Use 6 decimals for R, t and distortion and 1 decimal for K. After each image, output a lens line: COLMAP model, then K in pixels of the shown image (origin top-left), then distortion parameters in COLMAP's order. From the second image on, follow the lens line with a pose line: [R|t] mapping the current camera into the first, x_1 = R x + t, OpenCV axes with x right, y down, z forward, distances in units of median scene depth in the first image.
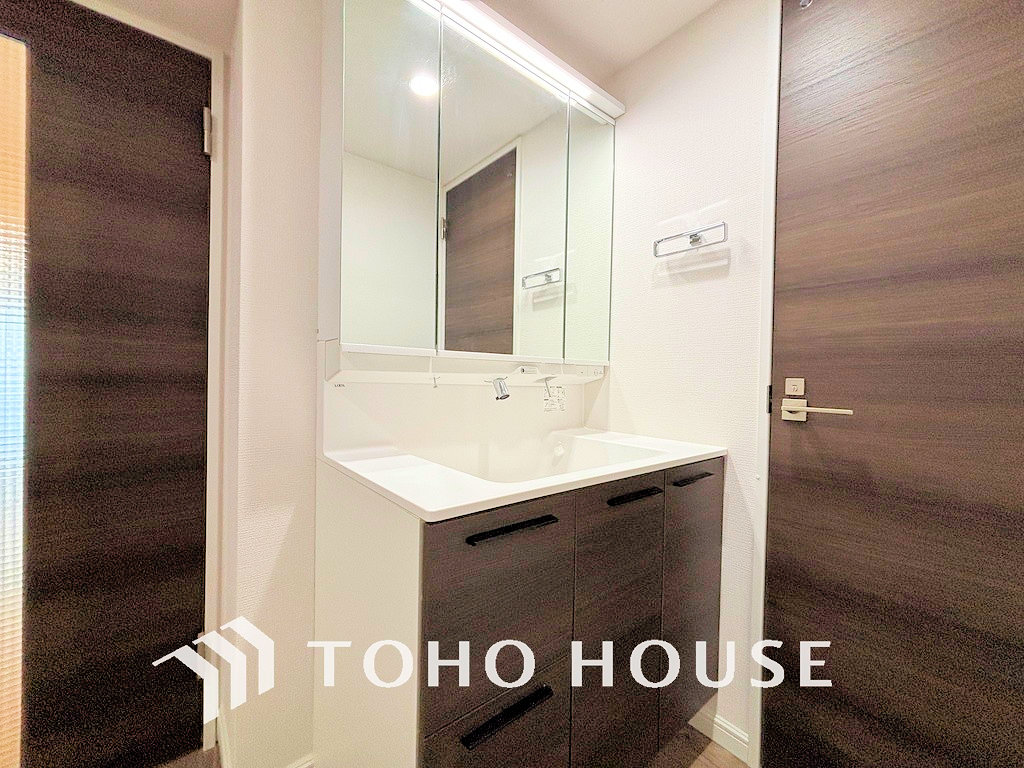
lens RADIAL K [[410.5, 0, 511.0], [0, 410.5, 384.8], [0, 0, 1]] dist [0.004837, -0.000195]
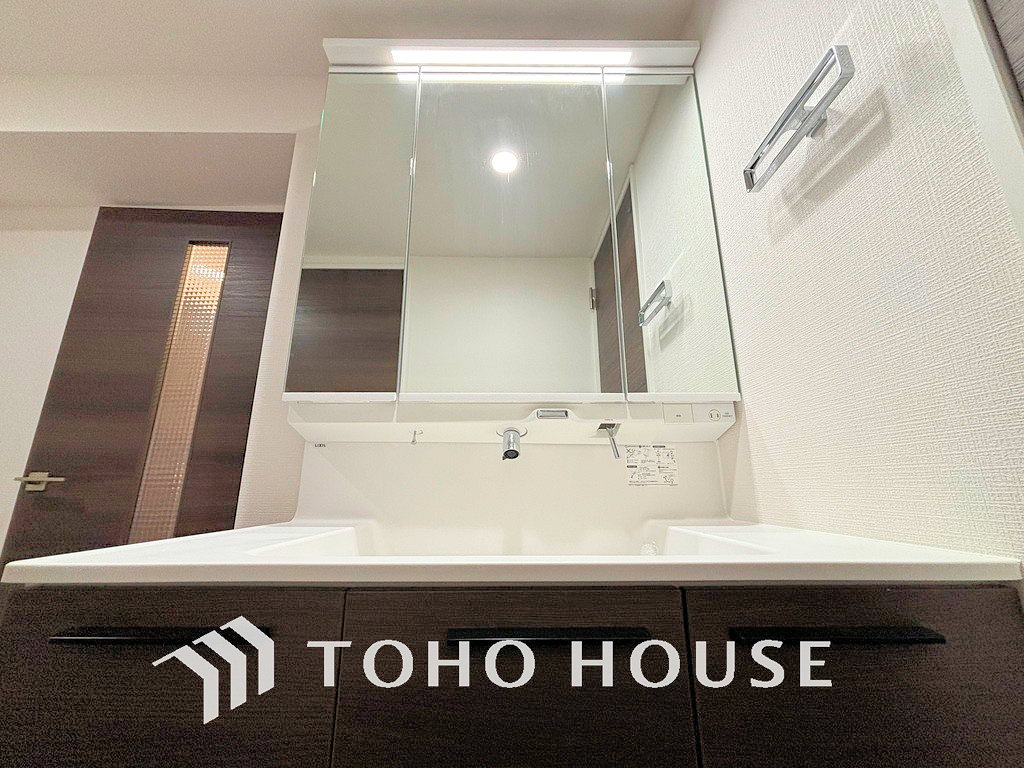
lens RADIAL K [[413.1, 0, 507.1], [0, 413.1, 375.2], [0, 0, 1]] dist [0.004336, -0.000072]
pose [[0.779381, -0.180020, -0.600132, 0.335853], [0.006185, 0.959999, -0.279937, 0.077091], [0.626520, 0.214465, 0.749318, 0.365529]]
